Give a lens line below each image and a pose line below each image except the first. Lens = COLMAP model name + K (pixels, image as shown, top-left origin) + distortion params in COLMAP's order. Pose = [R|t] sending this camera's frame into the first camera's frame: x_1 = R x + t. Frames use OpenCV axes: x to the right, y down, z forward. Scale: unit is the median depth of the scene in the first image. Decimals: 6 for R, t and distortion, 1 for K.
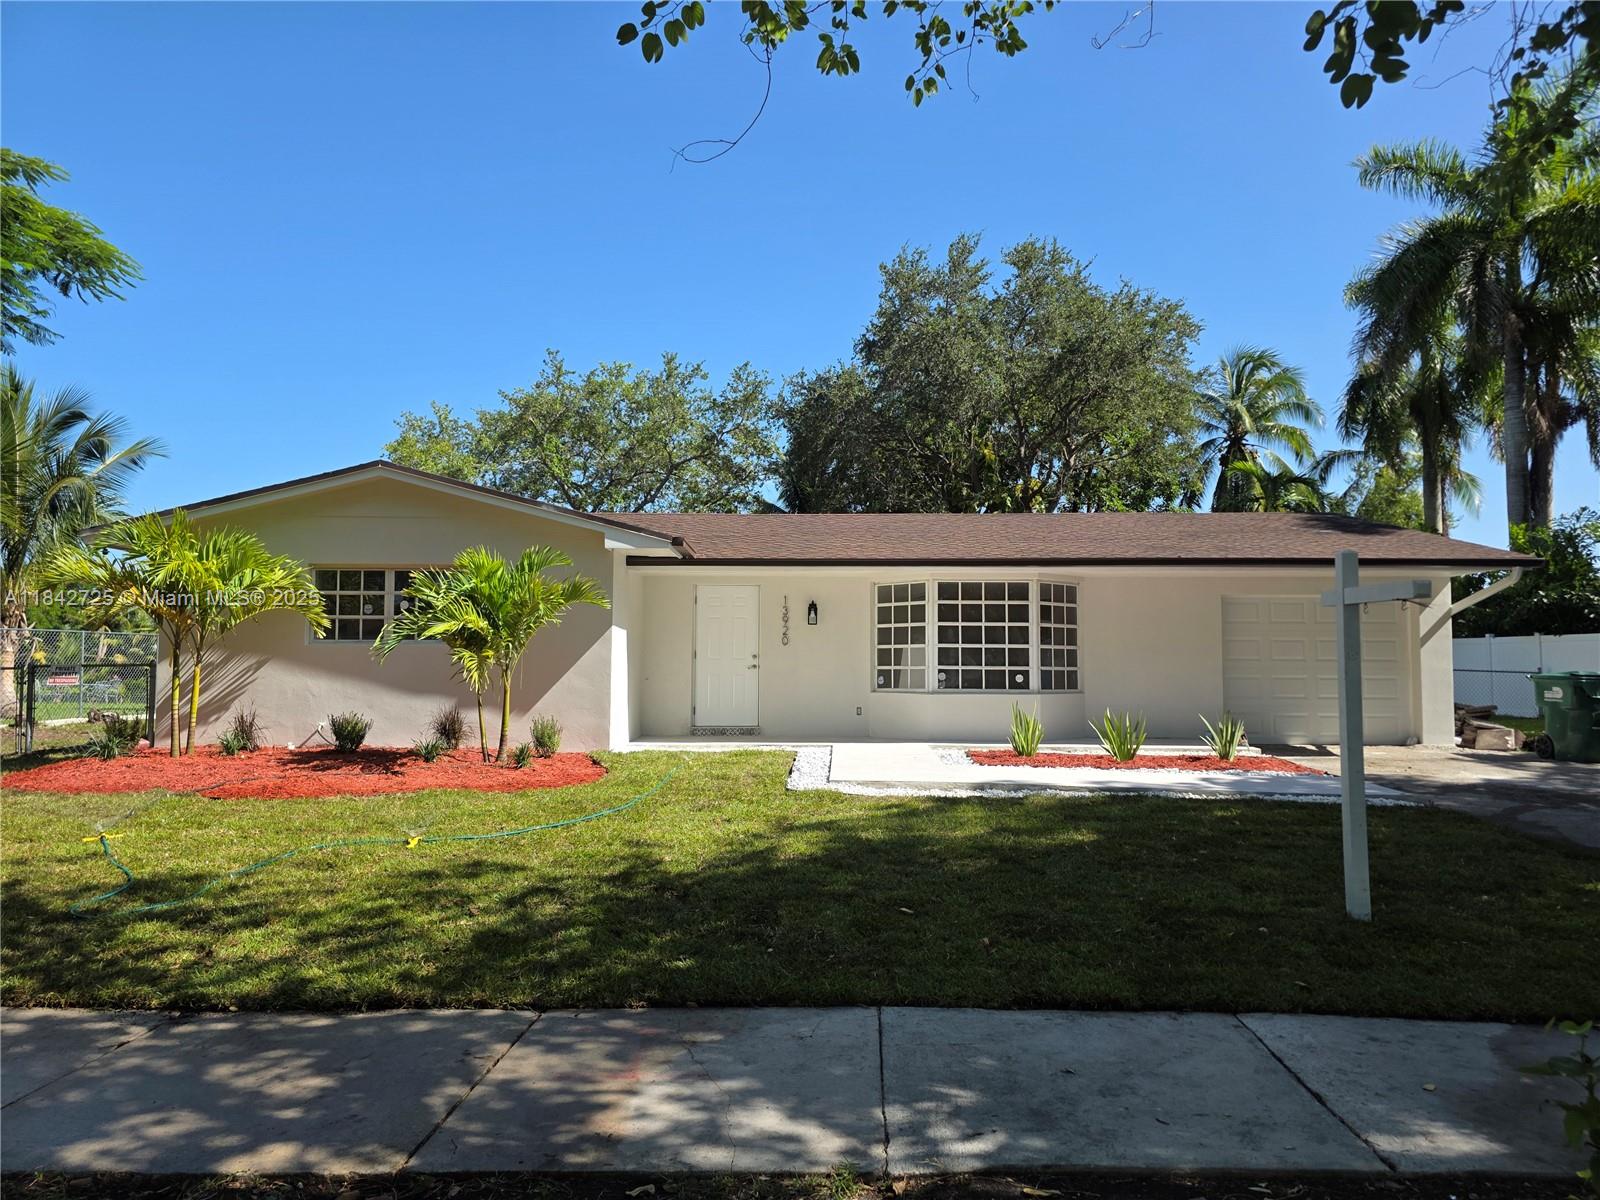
lens RADIAL K [[1061.5, 0, 801.2], [0, 1061.5, 594.6], [0, 0, 1]] dist [0.080431, -0.080183]
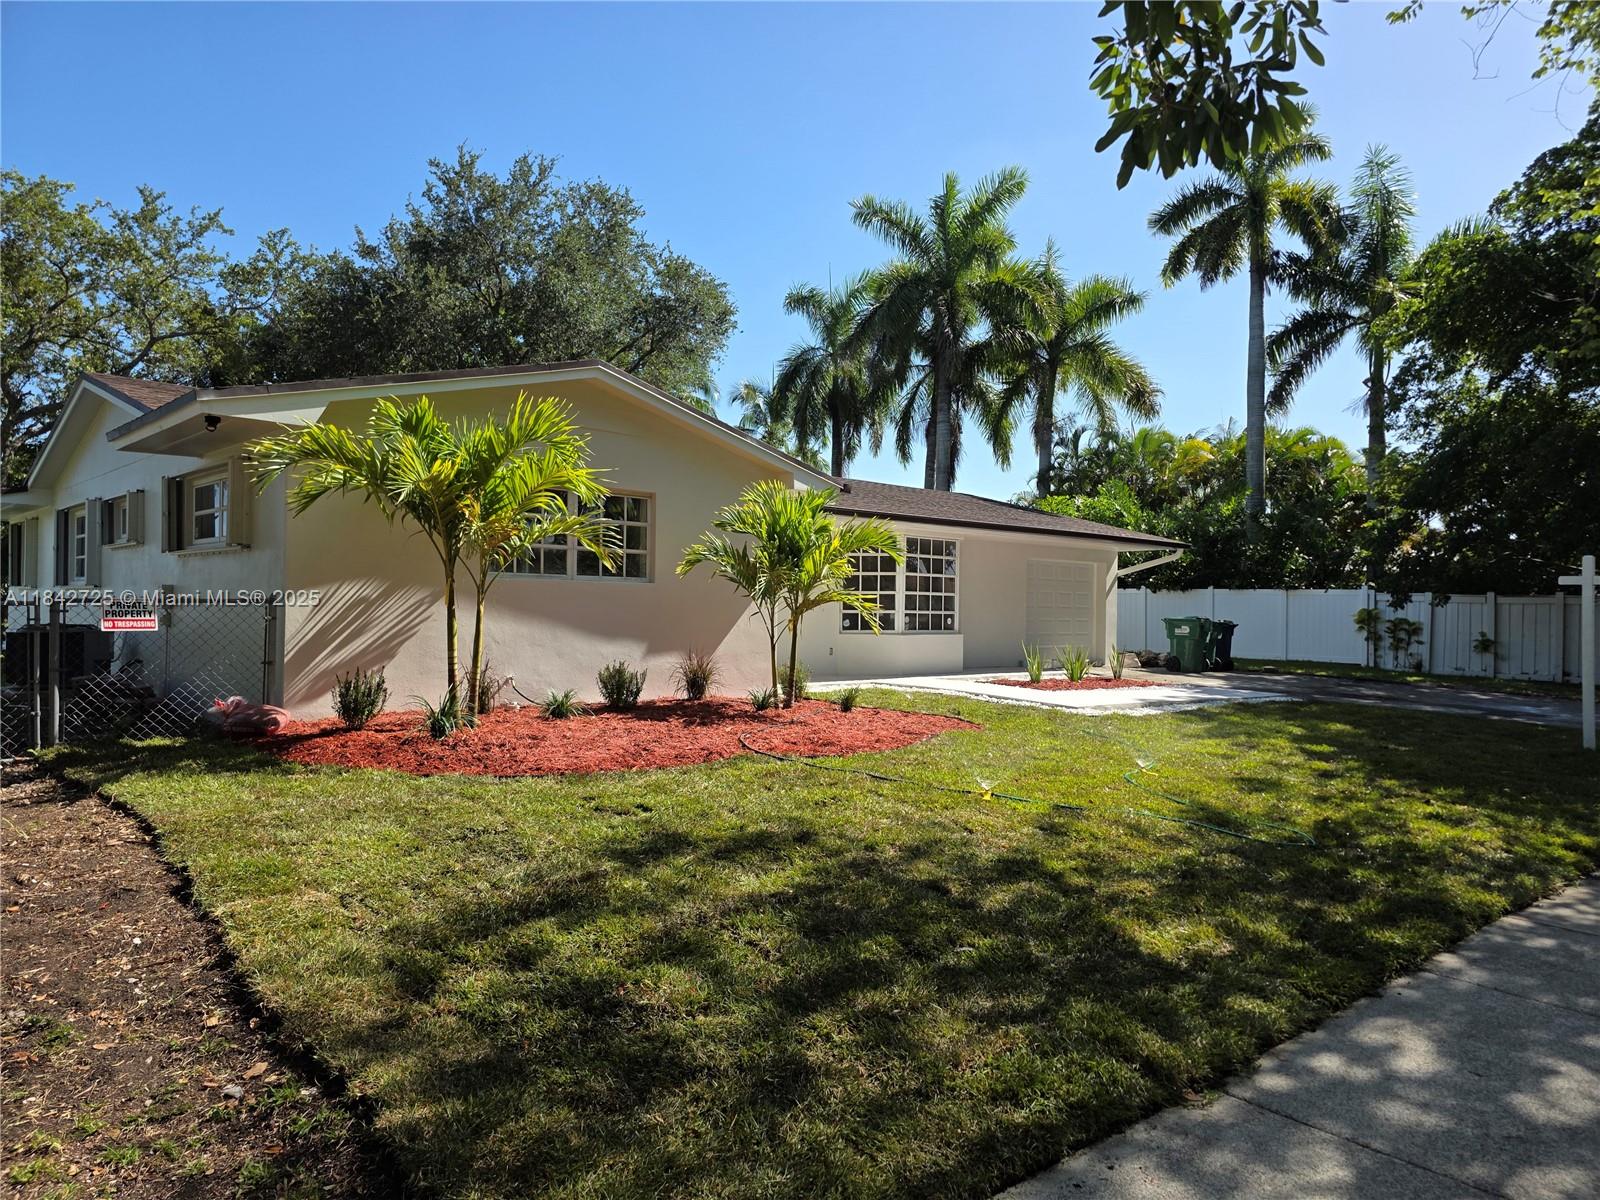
lens RADIAL K [[1059.8, 0, 808.3], [0, 1059.8, 601.4], [0, 0, 1]] dist [0.084617, -0.074018]
pose [[0.707836, 0.013479, 0.706248, -0.746785], [-0.059043, 0.997448, 0.040138, 0.017732], [-0.703904, -0.070110, 0.706826, 0.267546]]
